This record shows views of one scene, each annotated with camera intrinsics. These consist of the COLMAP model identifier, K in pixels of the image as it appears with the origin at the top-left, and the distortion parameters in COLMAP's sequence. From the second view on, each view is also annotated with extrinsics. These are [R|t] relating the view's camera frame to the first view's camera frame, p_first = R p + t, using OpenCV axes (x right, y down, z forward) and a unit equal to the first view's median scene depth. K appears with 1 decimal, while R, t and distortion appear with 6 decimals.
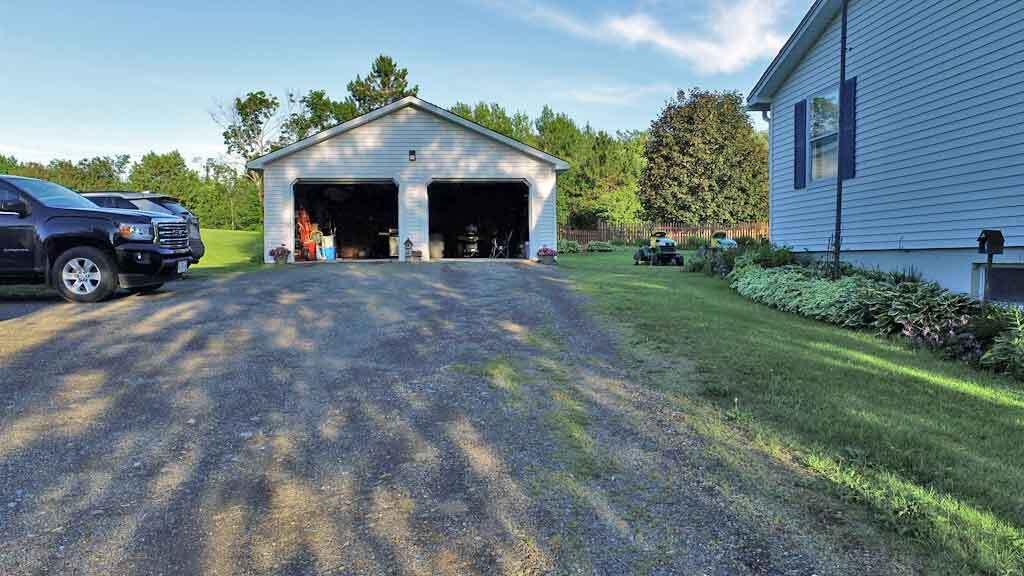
lens RADIAL K [[700.5, 0, 508.7], [0, 700.5, 290.7], [0, 0, 1]] dist [-0.004129, 0.007711]
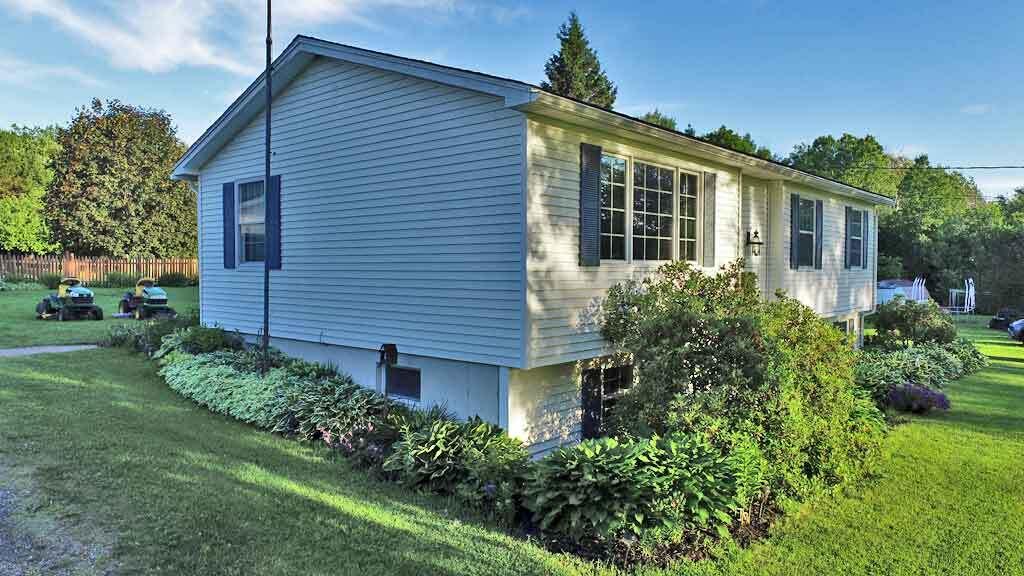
lens RADIAL K [[700.5, 0, 511.3], [0, 700.5, 292.9], [0, 0, 1]] dist [-0.004129, 0.007711]
pose [[0.718324, -0.012016, 0.695605, 0.002929], [0.020841, 0.999774, -0.004251, -0.037770], [-0.695397, 0.017550, 0.718412, -0.000039]]
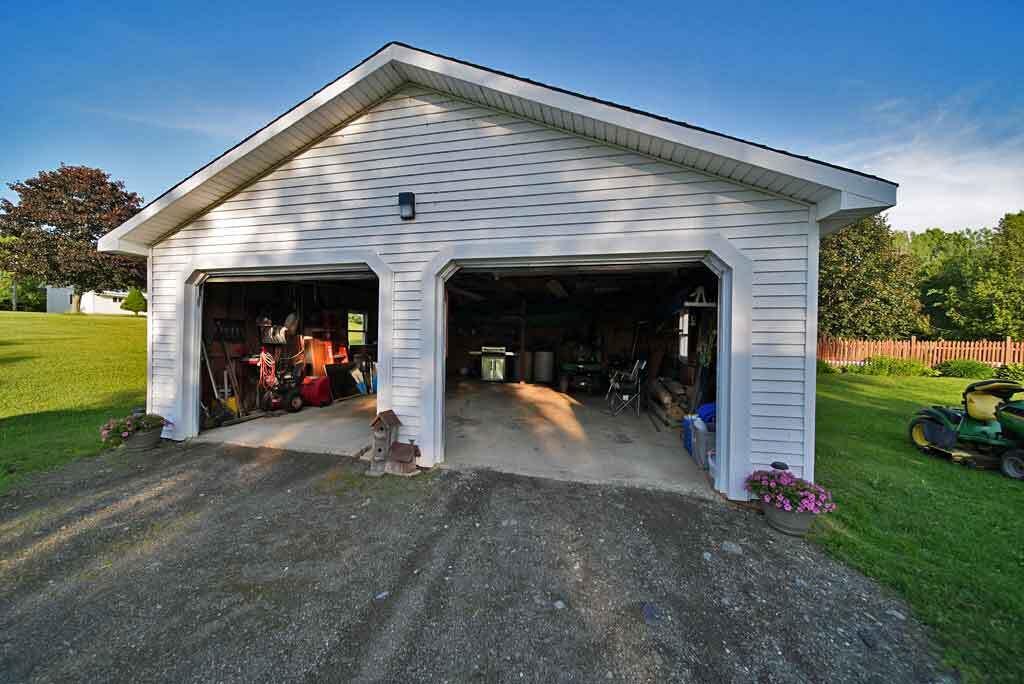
lens RADIAL K [[358.9, 0, 509.4], [0, 358.9, 340.2], [0, 0, 1]] dist [0.002219, 0.000536]
pose [[0.949379, 0.028733, -0.312815, -0.008195], [-0.042546, 0.998394, -0.037417, -0.065800], [0.311238, 0.048832, 0.949077, 0.492555]]
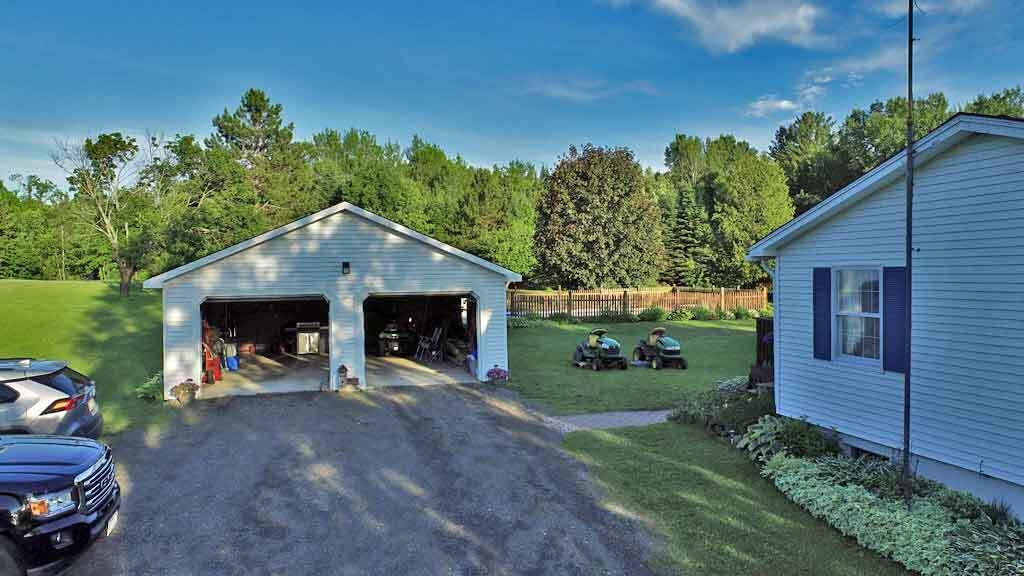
lens RADIAL K [[700.5, 0, 509.9], [0, 700.5, 290.9], [0, 0, 1]] dist [-0.004129, 0.007711]
pose [[0.979574, -0.008886, 0.200886, -0.068005], [0.013453, 0.999681, -0.021378, -0.085675], [-0.200632, 0.023644, 0.979381, 0.064841]]
